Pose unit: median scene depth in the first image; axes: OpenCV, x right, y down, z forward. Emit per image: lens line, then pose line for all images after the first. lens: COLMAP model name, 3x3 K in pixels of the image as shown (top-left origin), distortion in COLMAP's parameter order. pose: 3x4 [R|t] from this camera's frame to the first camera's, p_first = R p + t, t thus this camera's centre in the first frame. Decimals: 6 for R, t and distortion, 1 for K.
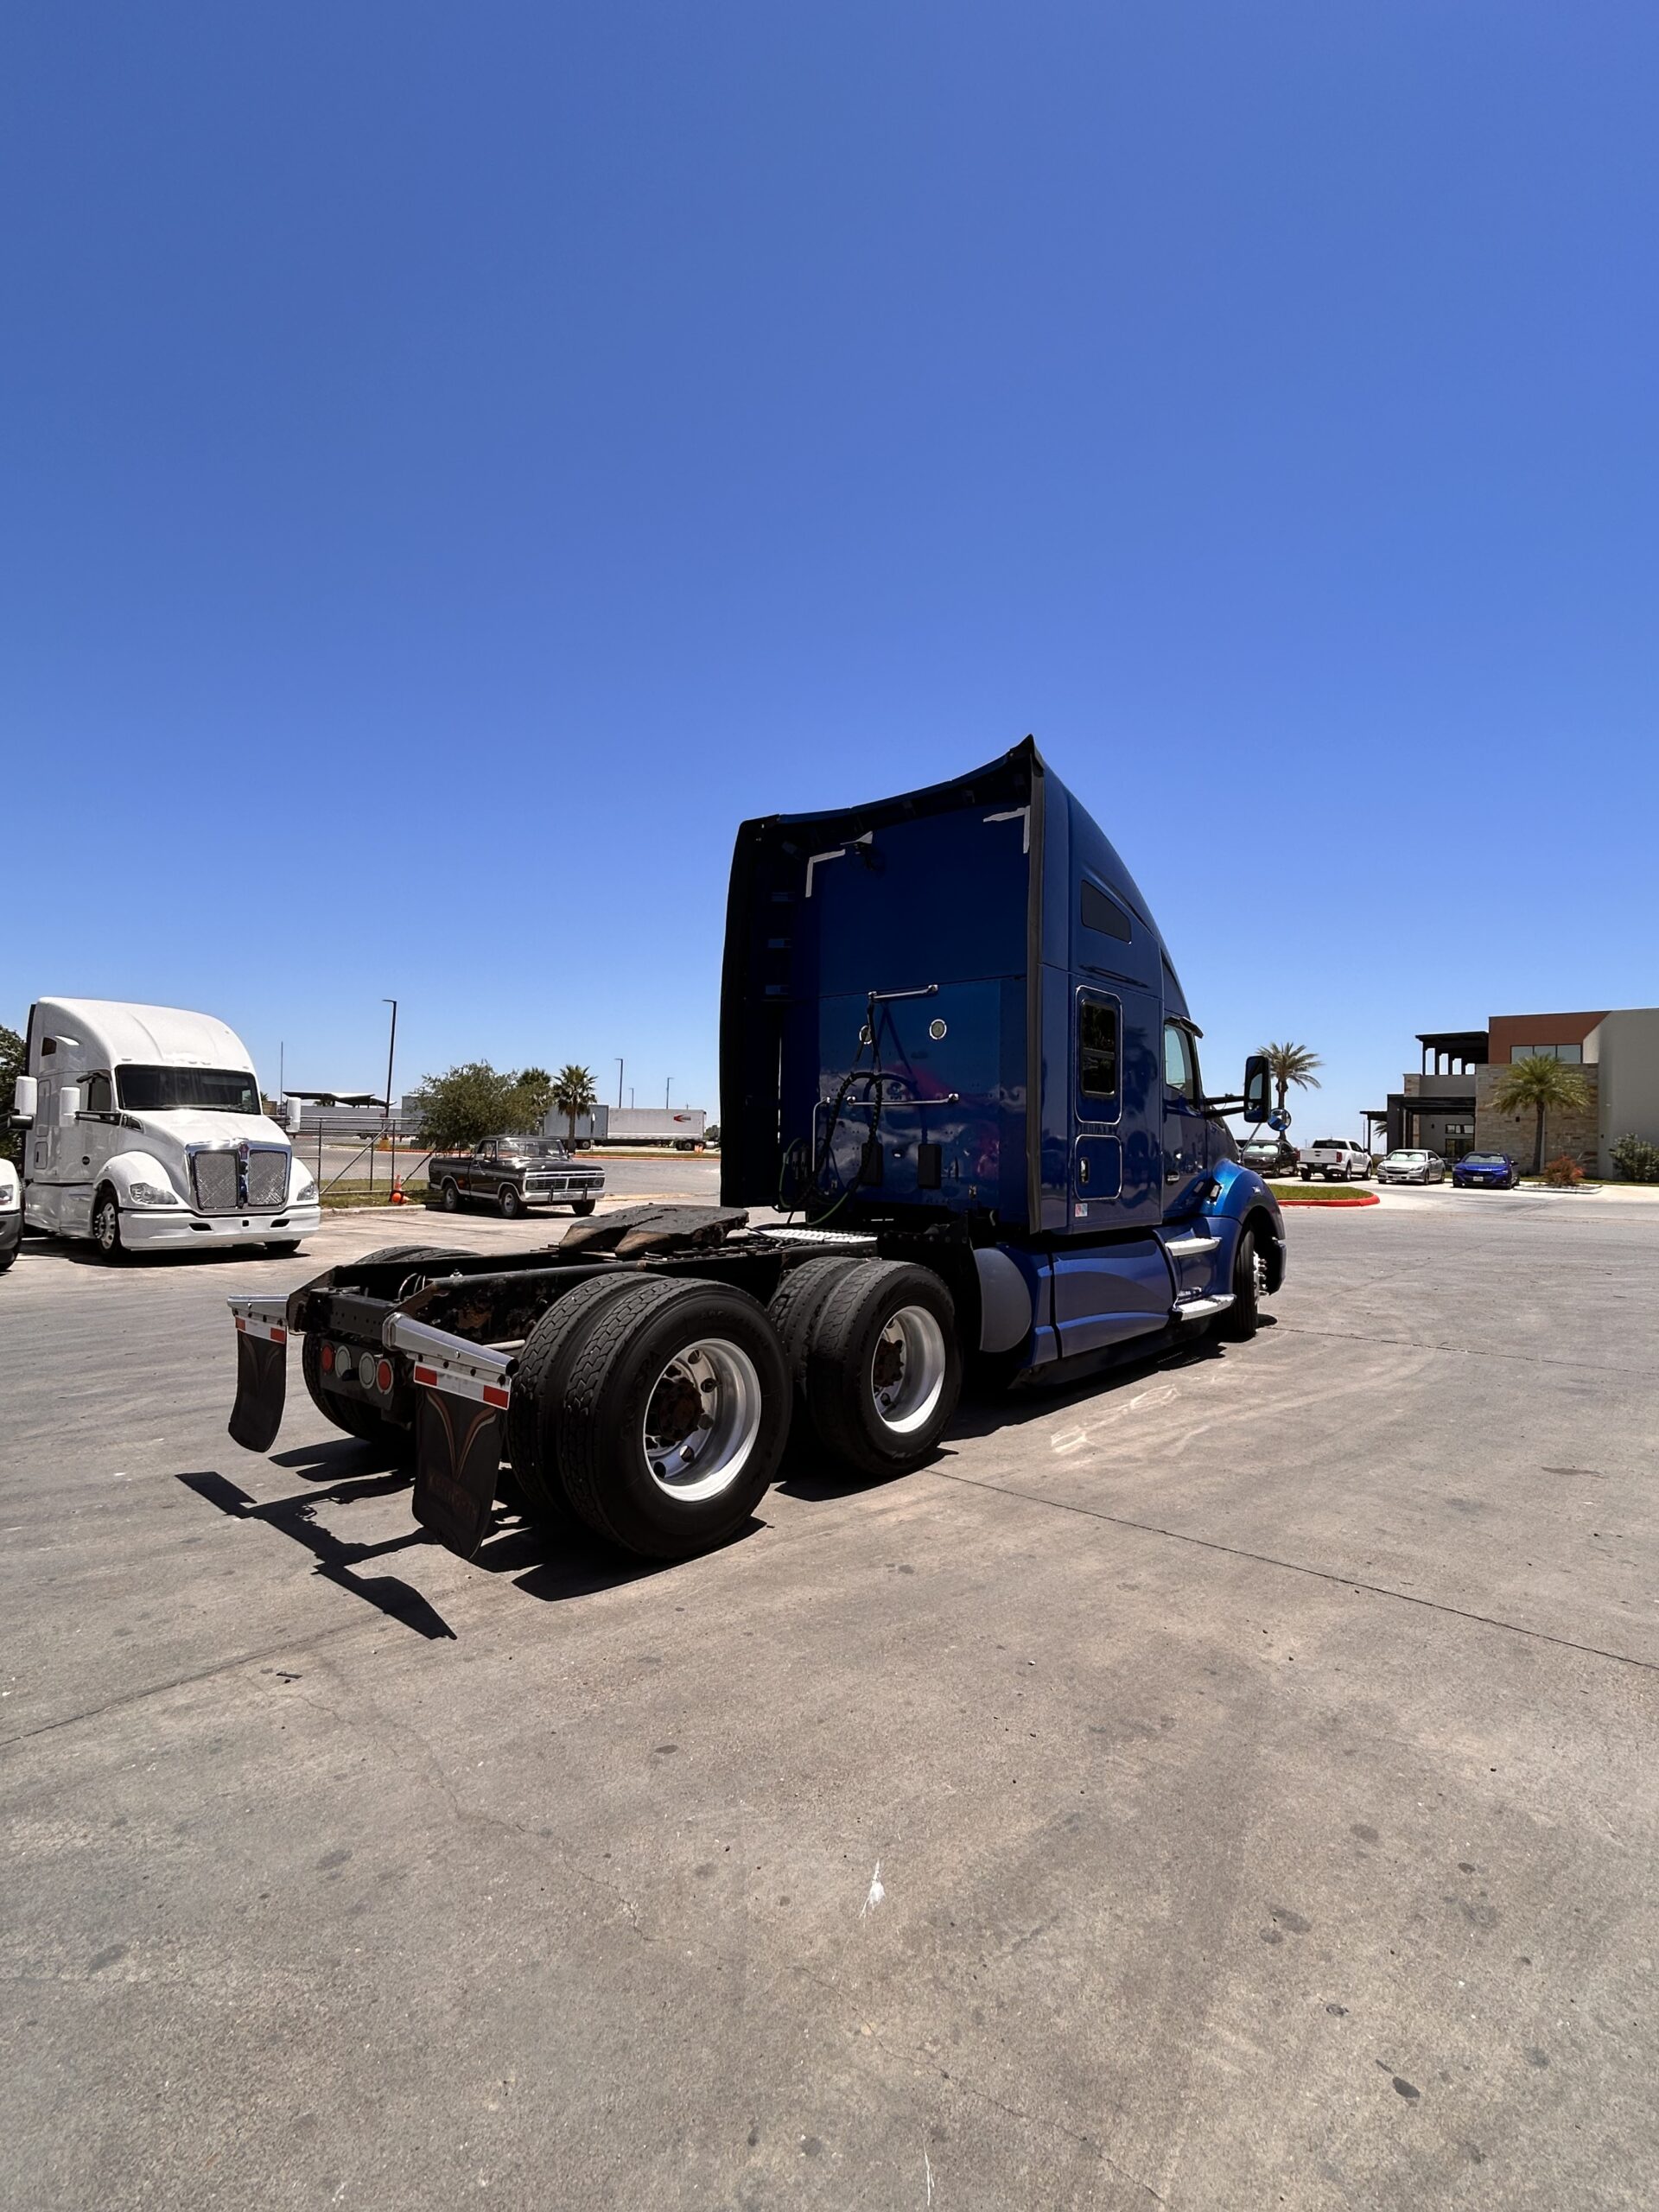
lens RADIAL K [[998.9, 0, 829.5], [0, 998.9, 1106.0], [0, 0, 1]] dist [0.001880, 0.000663]
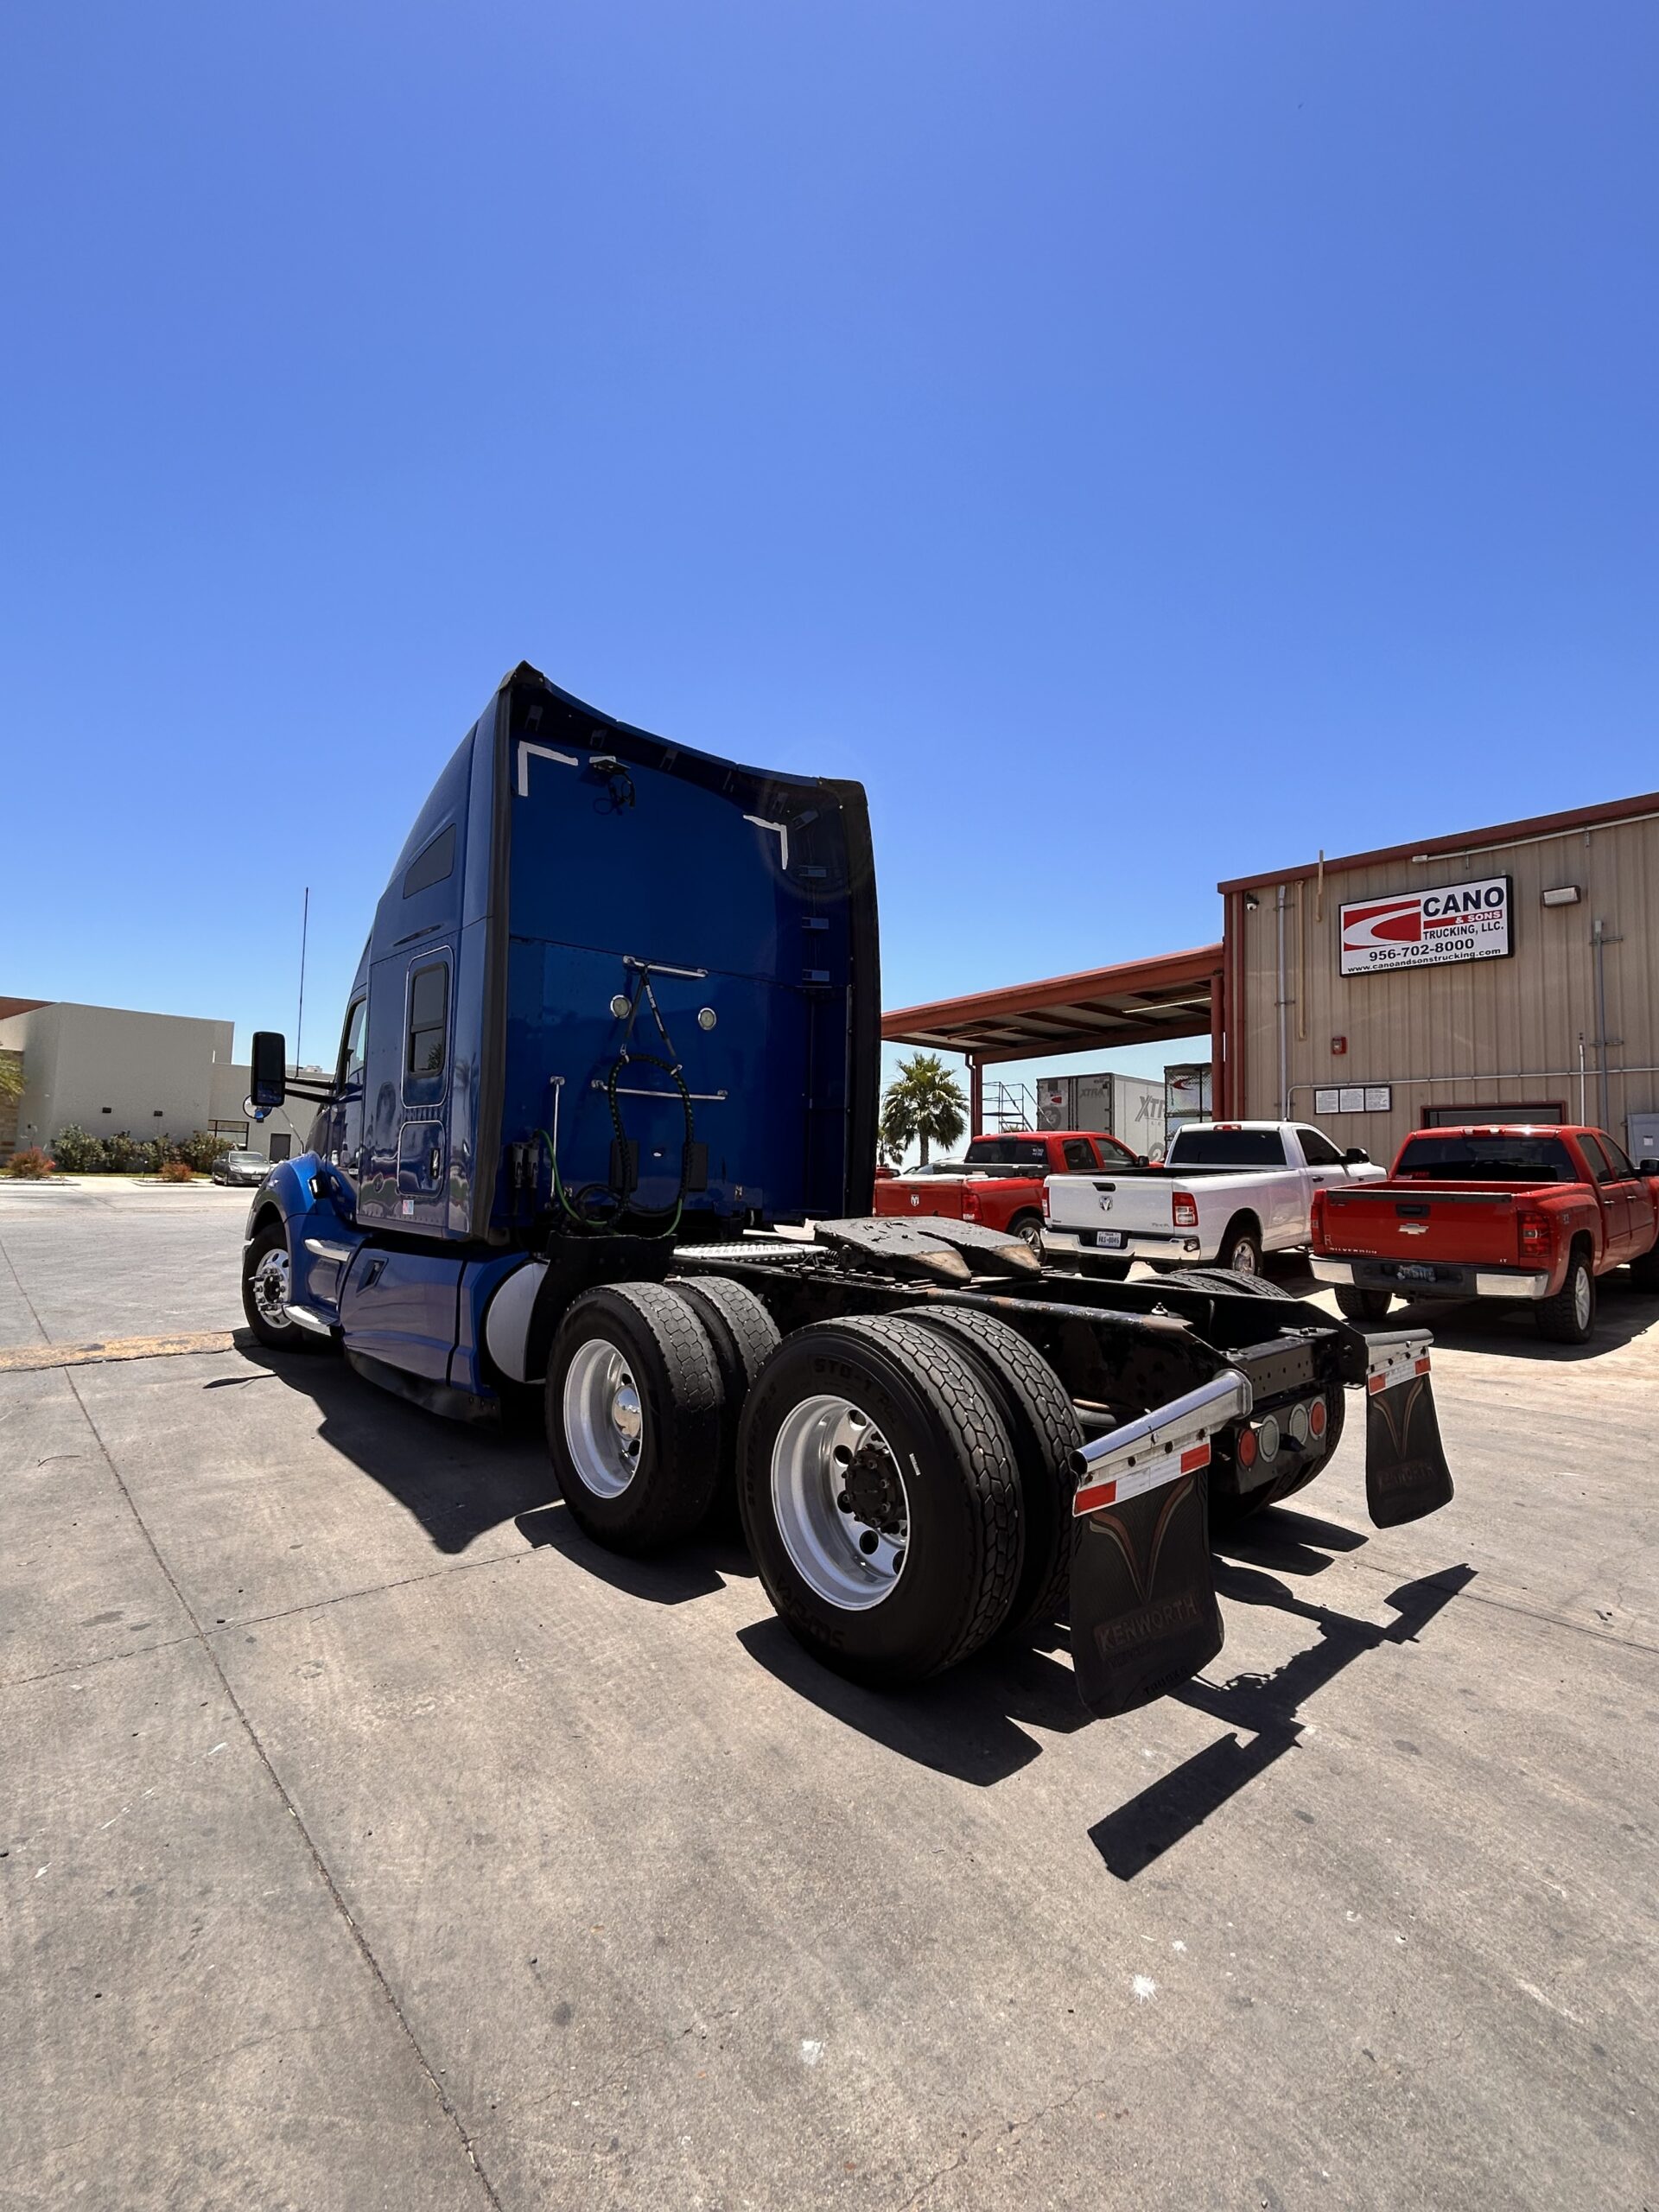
lens RADIAL K [[1001.1, 0, 829.5], [0, 1001.1, 1106.0], [0, 0, 1]] dist [0.004287, 0.001008]
pose [[0.122466, 0.049123, 0.991256, -1.524859], [-0.059556, 0.997338, -0.042067, 0.069261], [-0.990684, -0.053883, 0.125066, 1.473061]]
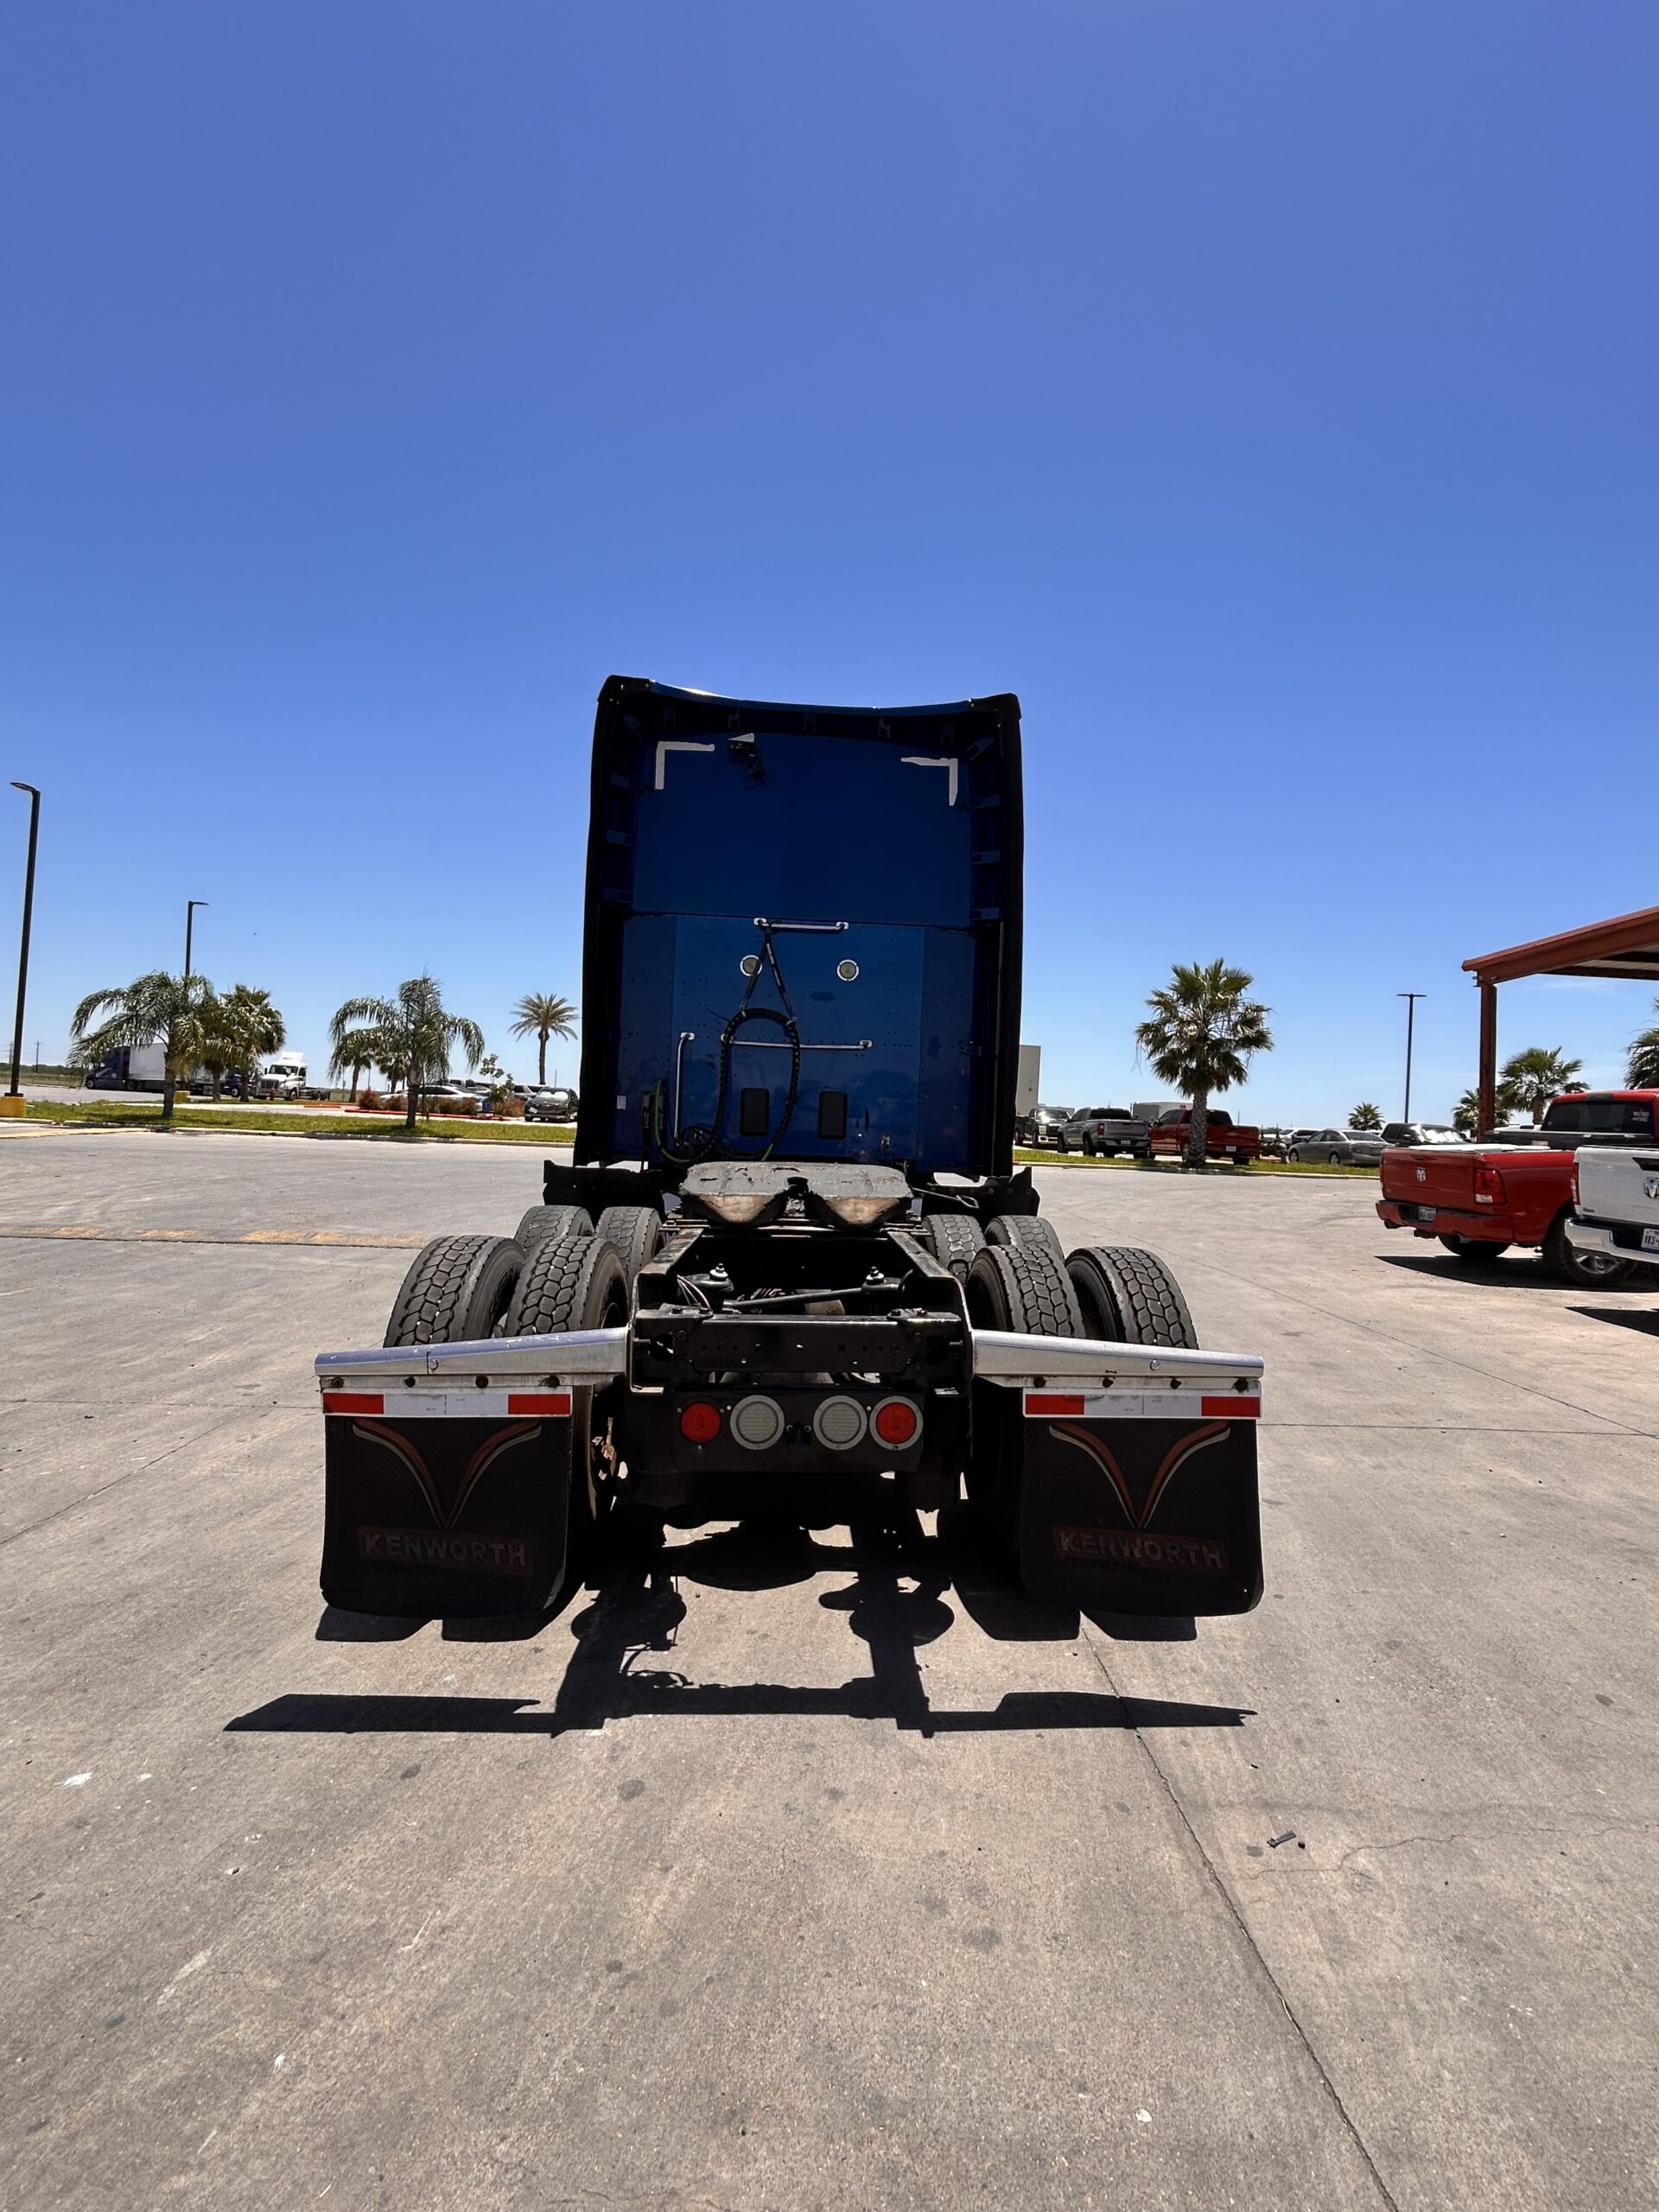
lens RADIAL K [[998.9, 0, 829.5], [0, 998.9, 1106.0], [0, 0, 1]] dist [0.001880, 0.000663]
pose [[0.726118, 0.017754, 0.687341, -1.054295], [-0.056307, 0.997844, 0.033709, 0.038630], [-0.685261, -0.063179, 0.725552, 0.614428]]
